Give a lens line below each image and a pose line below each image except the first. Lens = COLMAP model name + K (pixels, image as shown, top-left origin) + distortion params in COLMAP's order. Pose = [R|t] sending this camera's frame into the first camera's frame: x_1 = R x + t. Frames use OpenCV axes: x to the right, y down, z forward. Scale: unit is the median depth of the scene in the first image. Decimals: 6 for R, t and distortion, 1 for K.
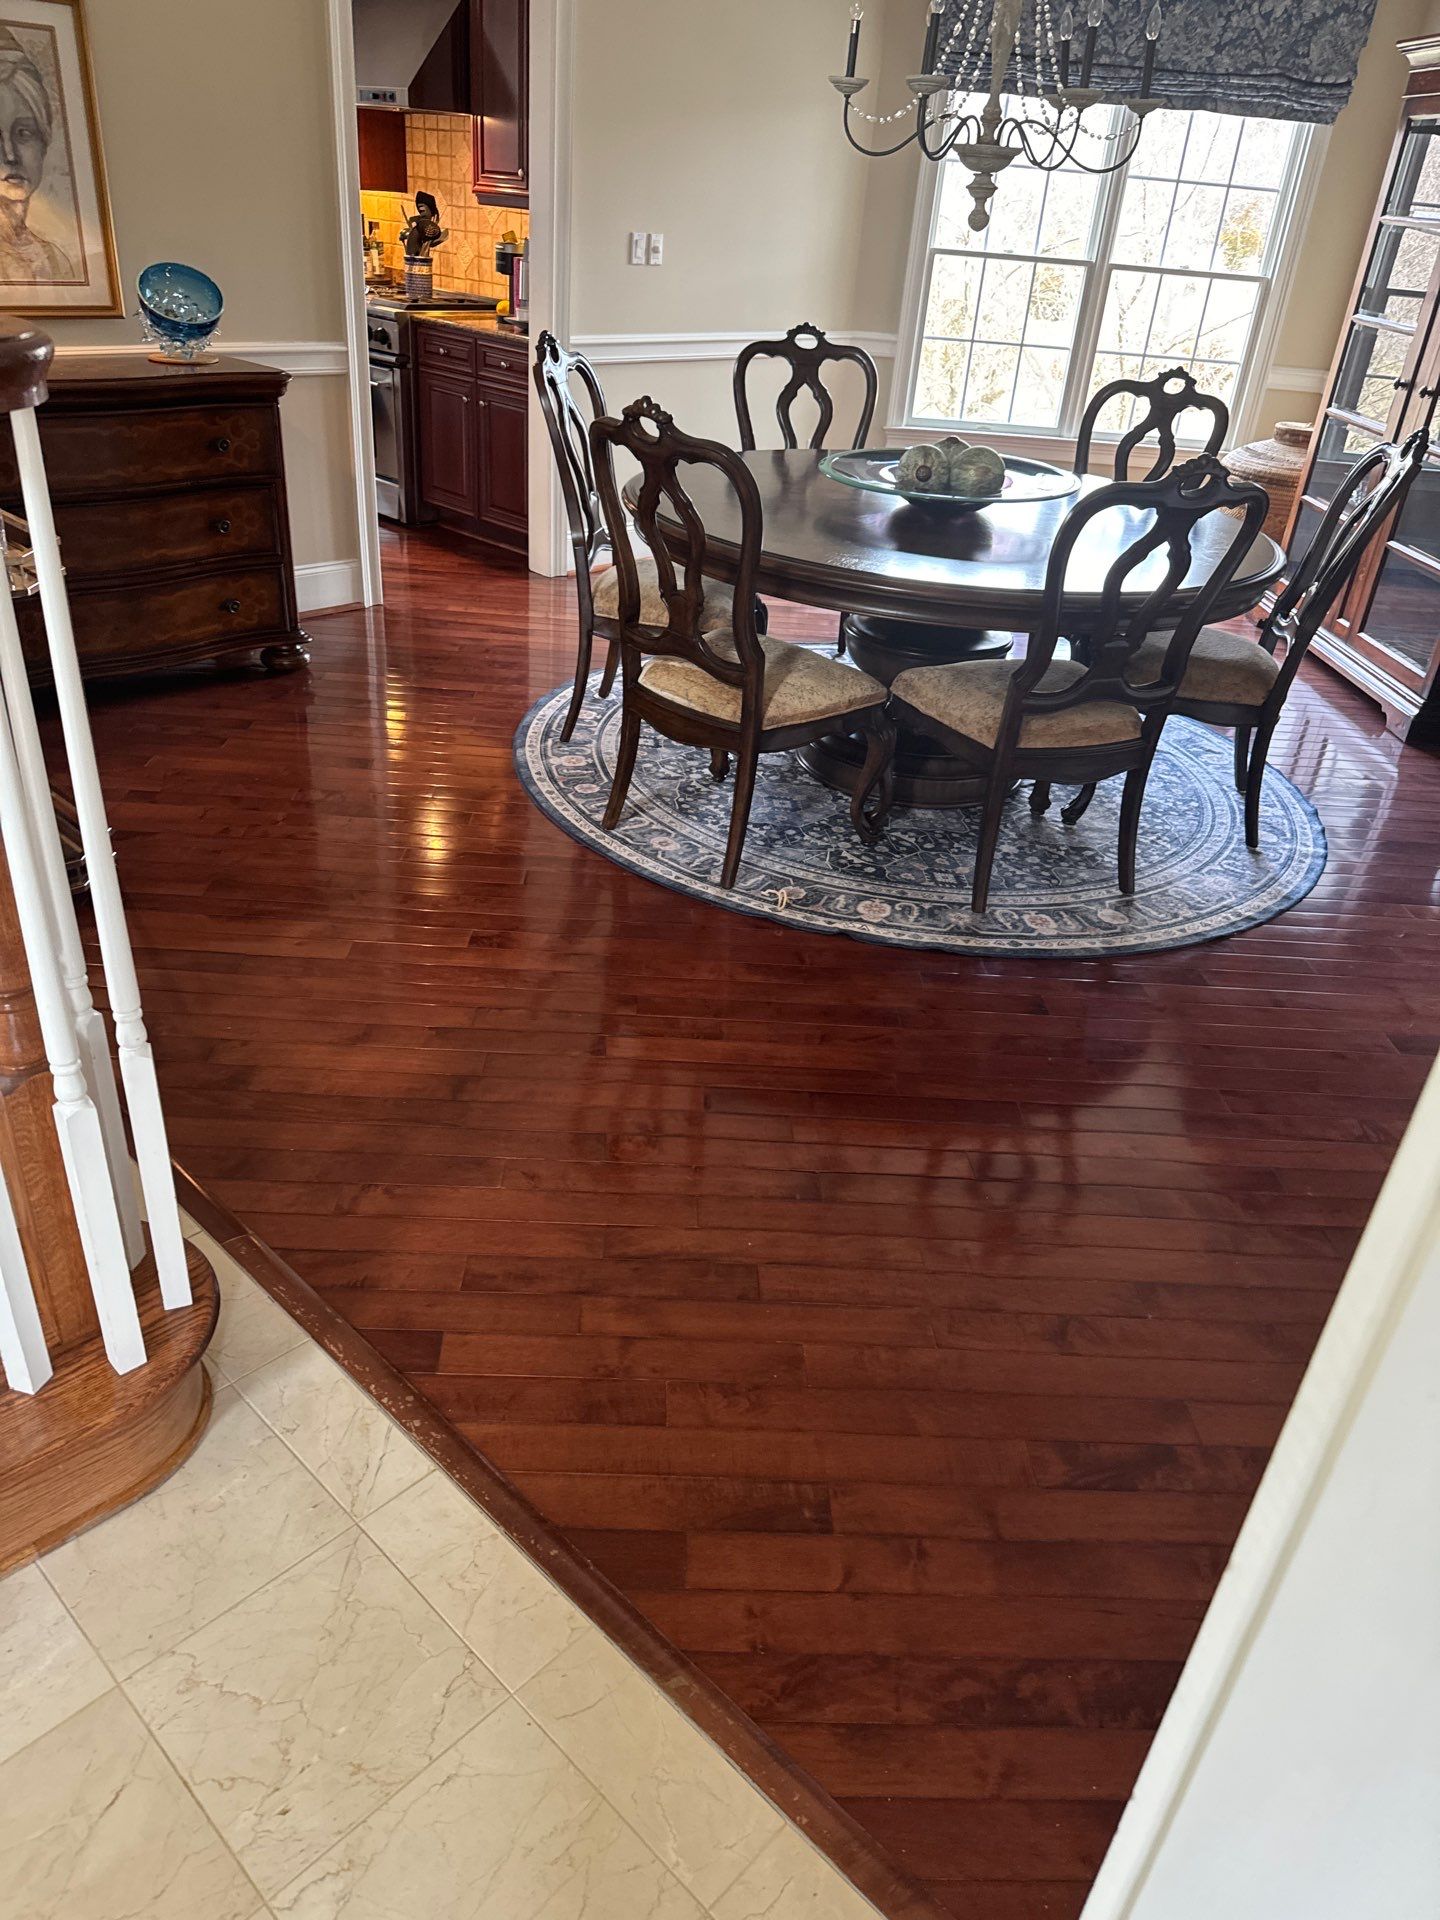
lens RADIAL K [[1344.5, 0, 715.3], [0, 1344.5, 969.3], [0, 0, 1]] dist [0.032761, -0.039014]
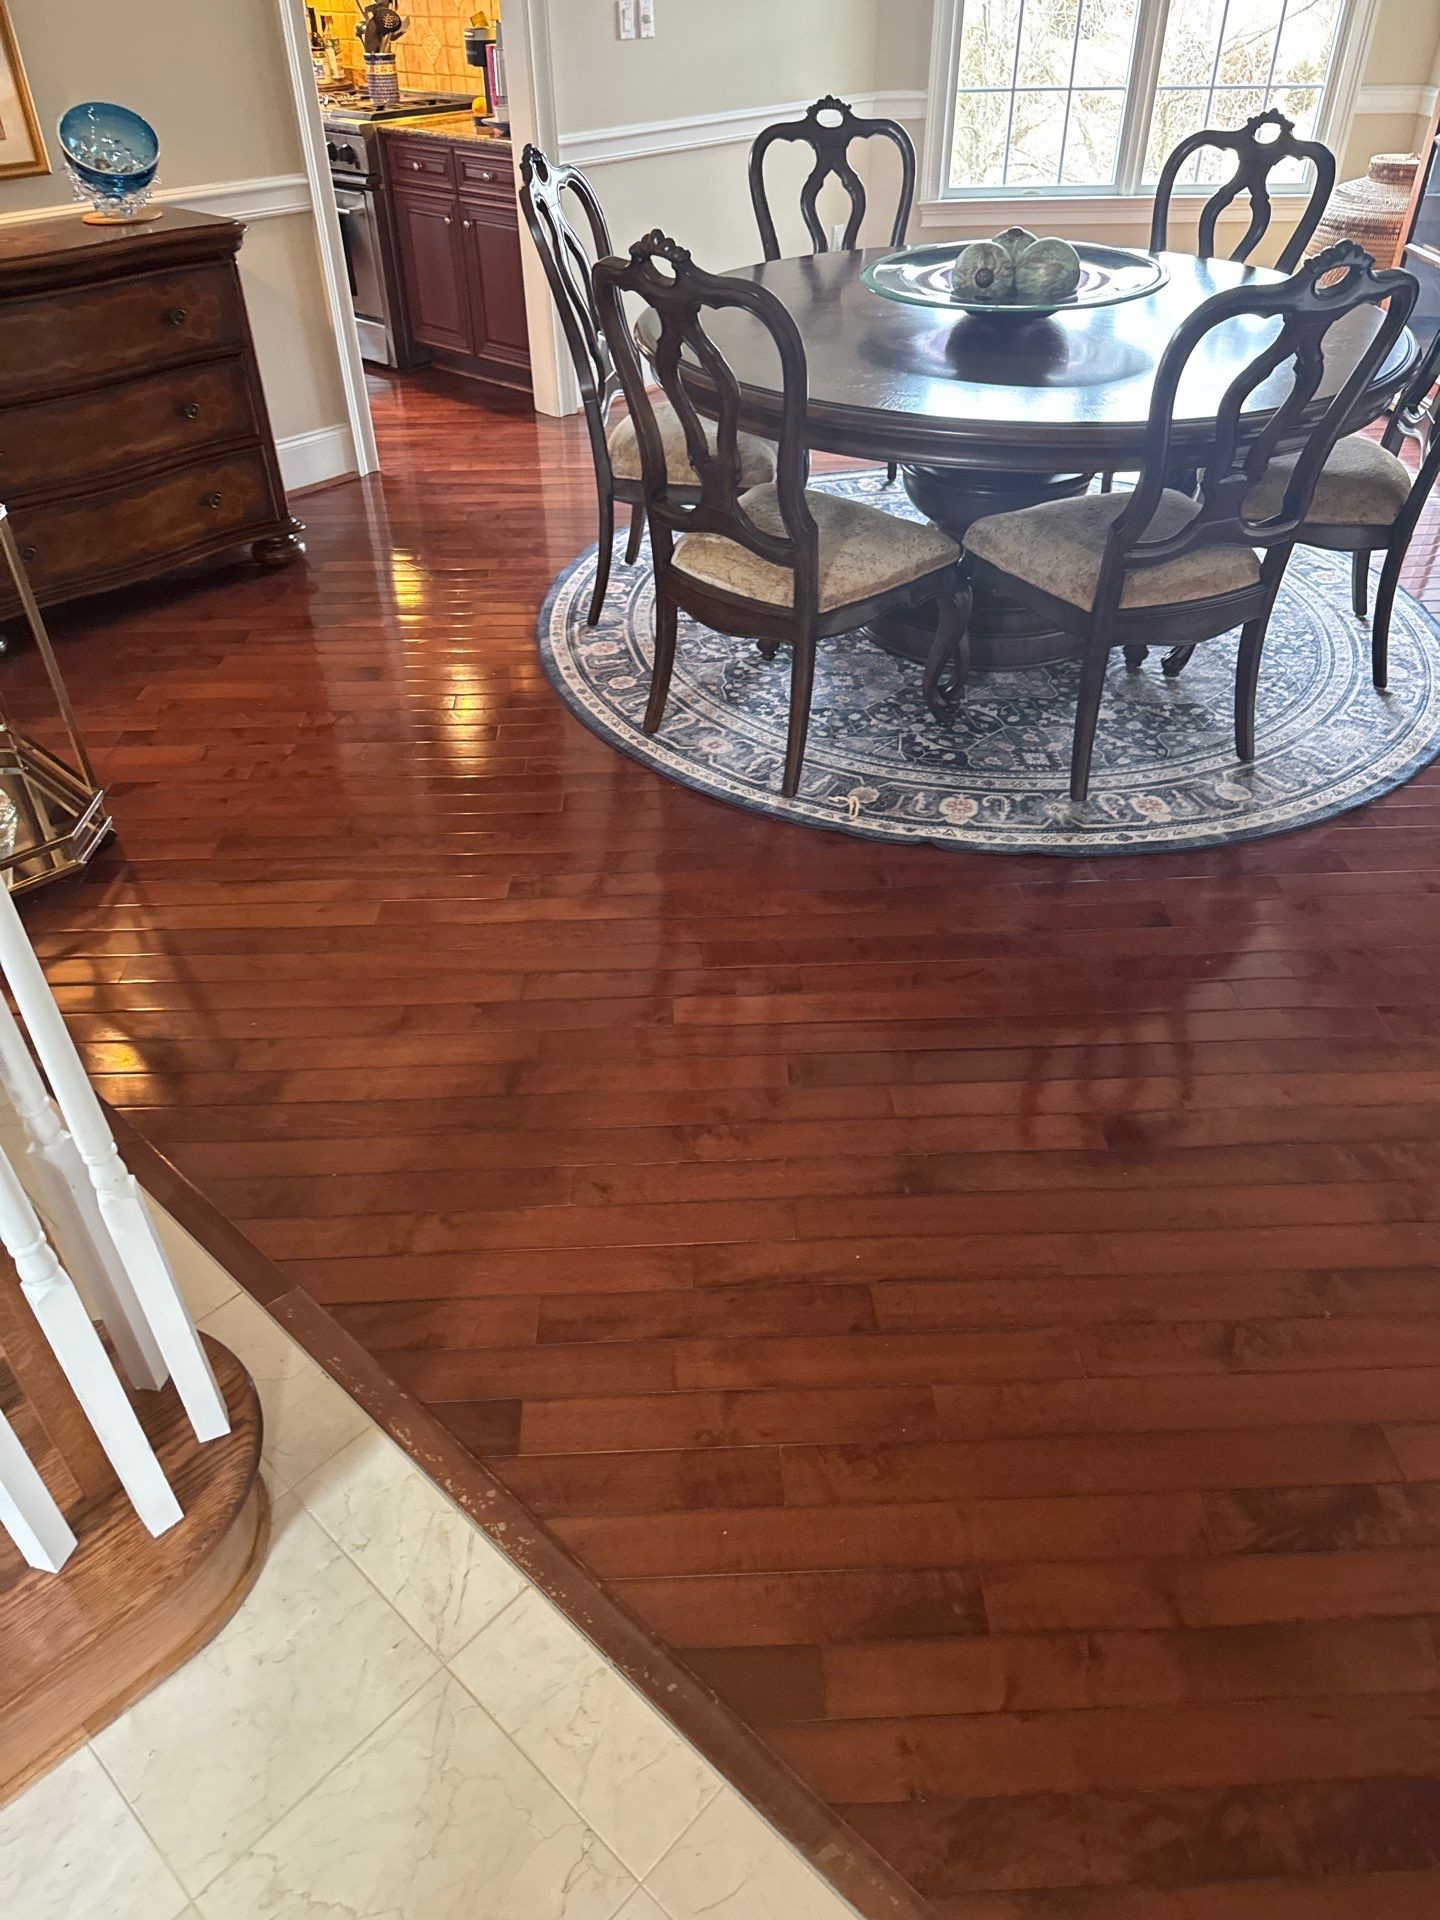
lens RADIAL K [[1344.5, 0, 711.0], [0, 1344.5, 947.7], [0, 0, 1]] dist [0.032761, -0.039014]
pose [[0.996330, -0.072561, -0.045407, -0.011971], [0.077709, 0.989189, 0.124365, -0.085879], [0.035892, -0.127437, 0.991197, 0.117662]]
